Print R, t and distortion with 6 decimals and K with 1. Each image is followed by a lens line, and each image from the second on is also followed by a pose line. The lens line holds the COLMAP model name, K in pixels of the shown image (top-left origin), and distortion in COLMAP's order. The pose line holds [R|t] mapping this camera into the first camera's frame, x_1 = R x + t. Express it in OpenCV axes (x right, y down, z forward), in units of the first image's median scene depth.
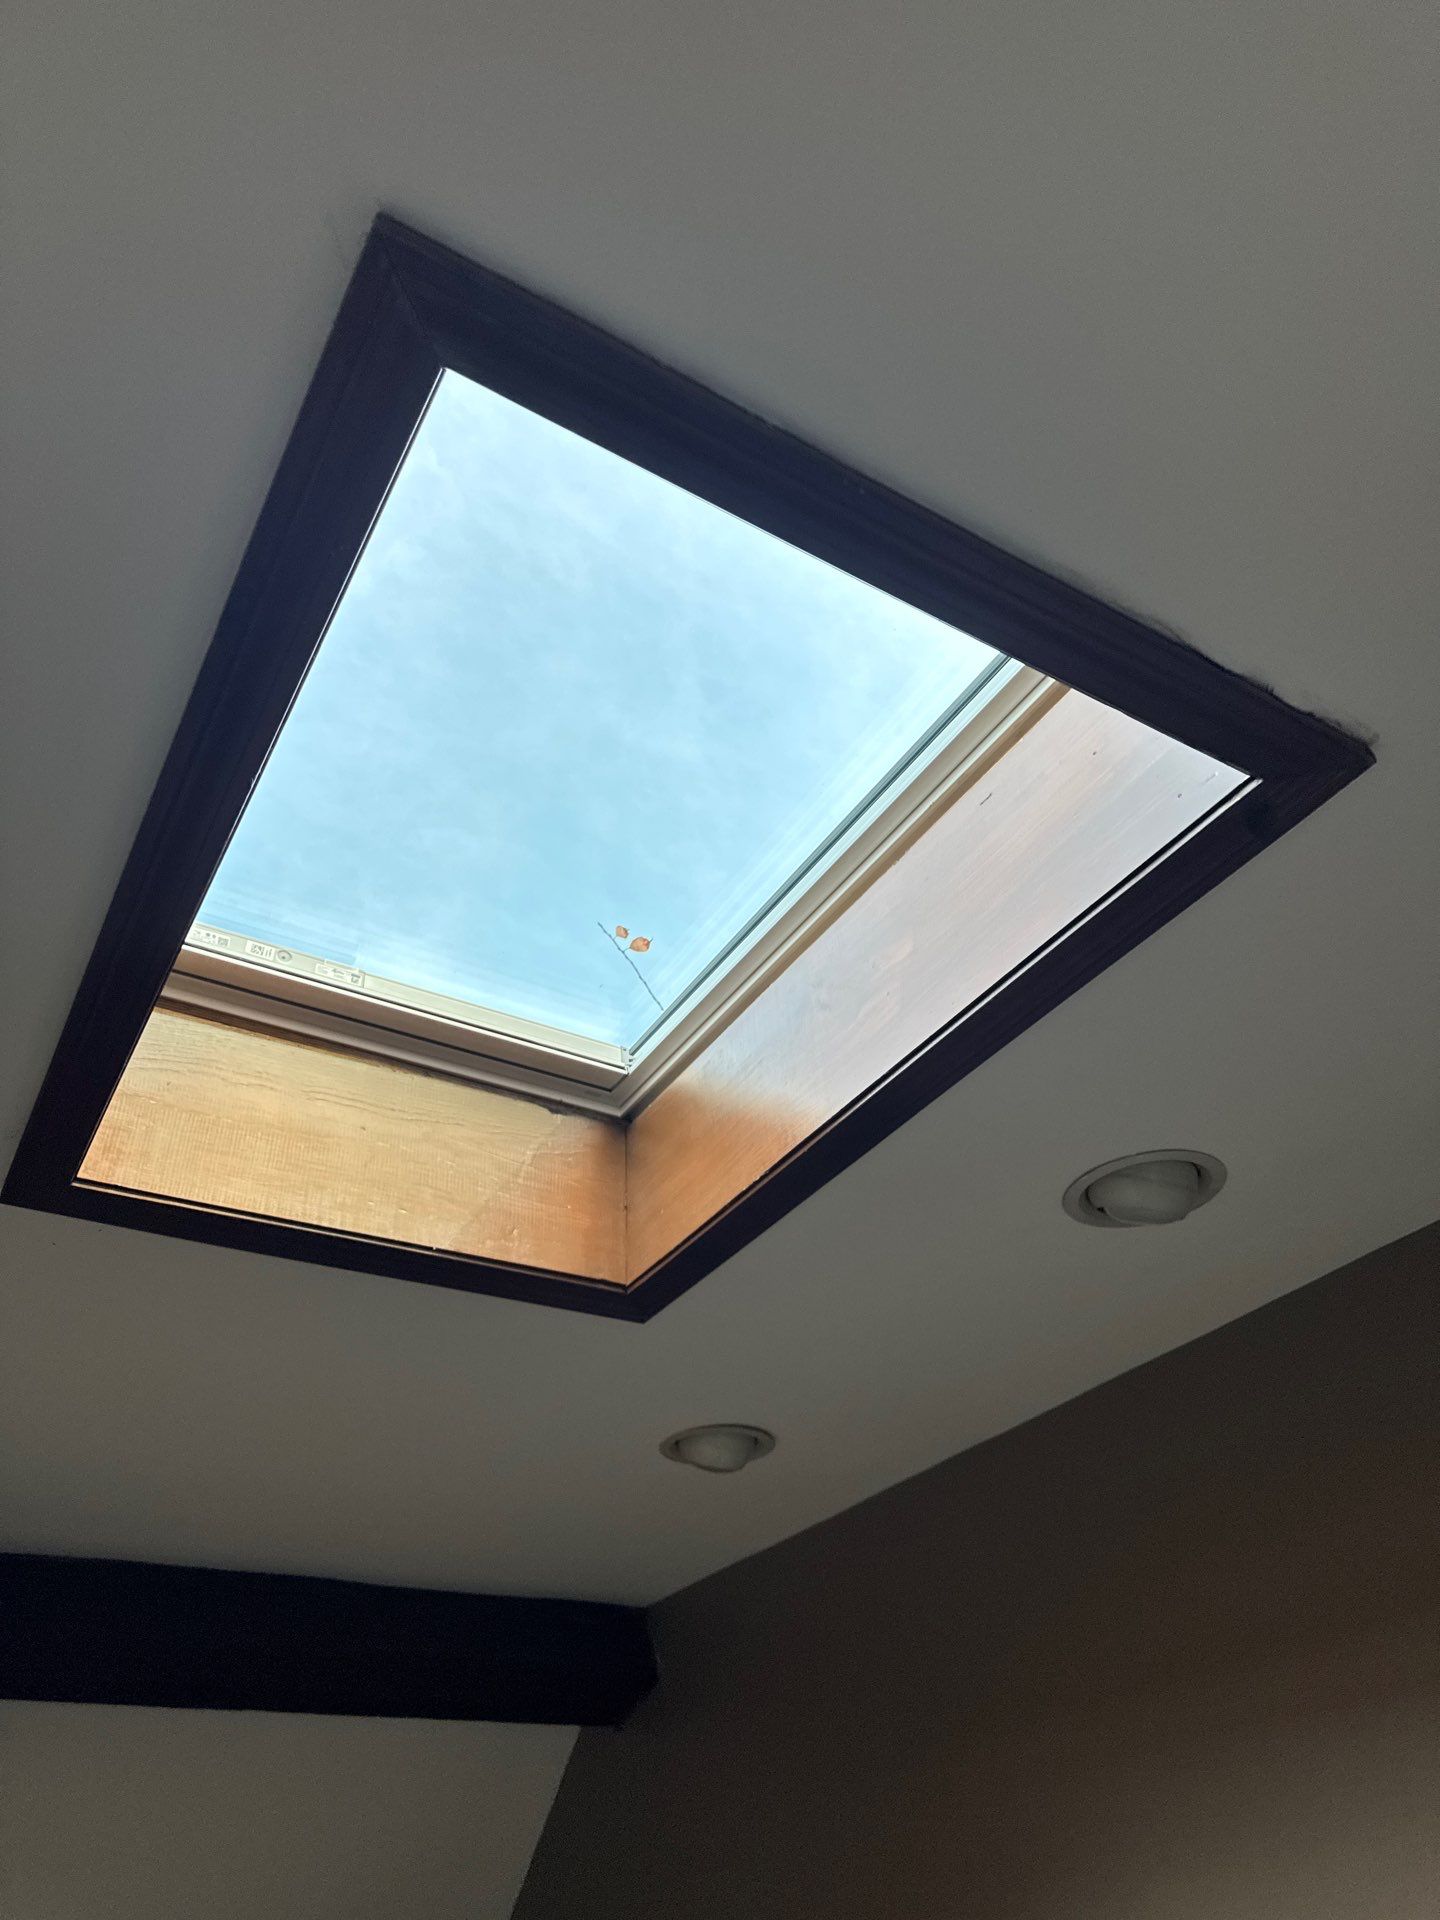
lens RADIAL K [[1441.9, 0, 773.1], [0, 1441.9, 981.8], [0, 0, 1]] dist [0.009268, -0.000291]
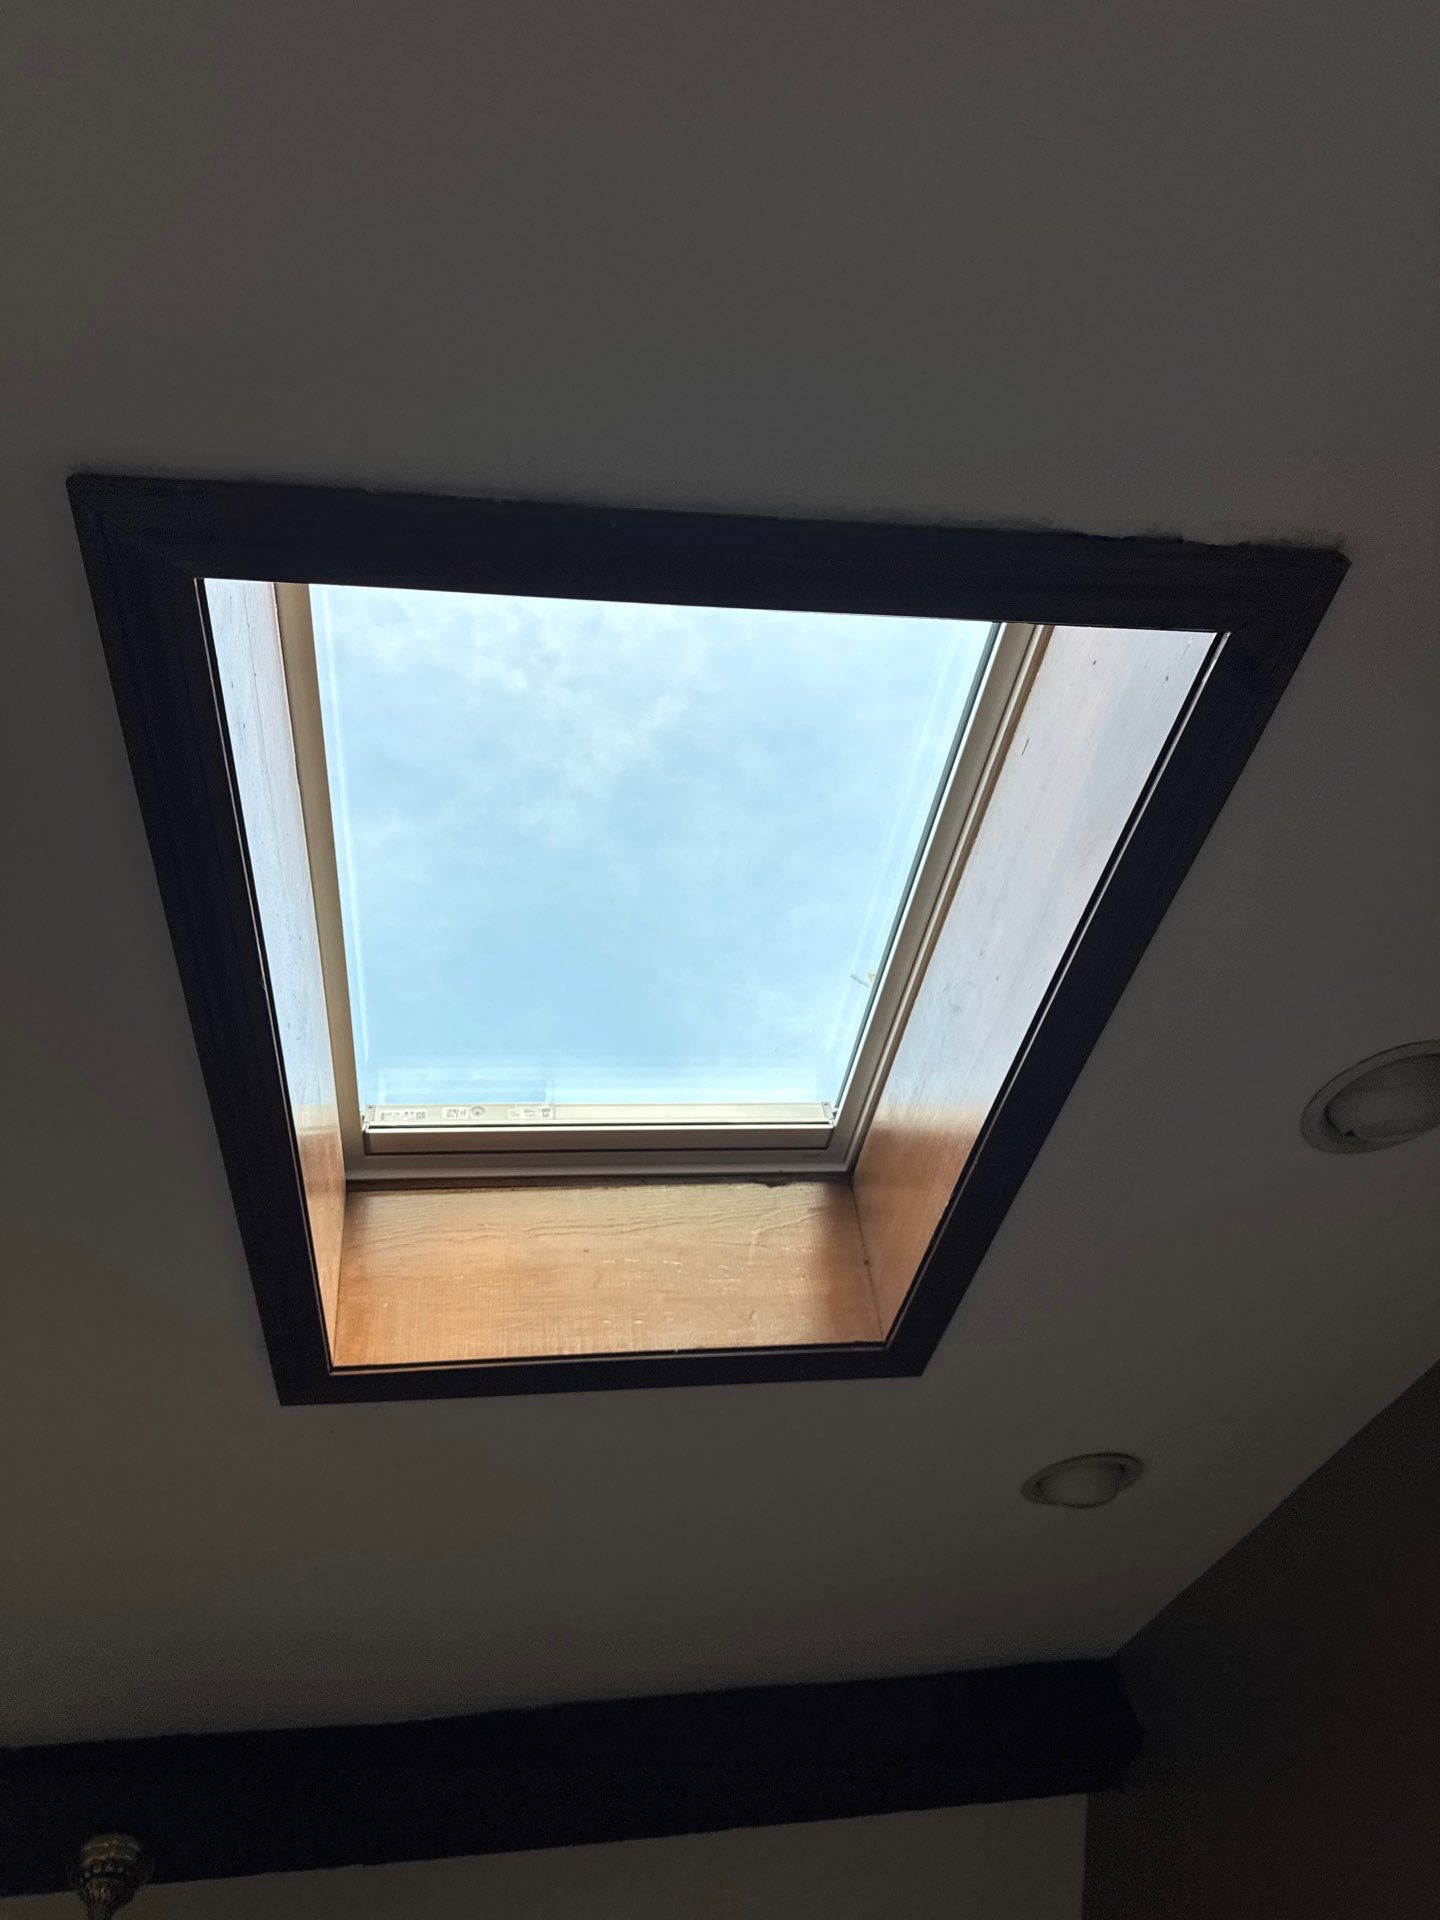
lens RADIAL K [[1462.9, 0, 720.0], [0, 1462.9, 960.0], [0, 0, 1]] dist [0.001927, -0.001803]
pose [[0.905739, -0.306067, -0.293190, 0.170740], [0.291632, 0.952009, -0.092896, 0.027980], [0.307552, -0.001364, 0.951530, 0.036701]]
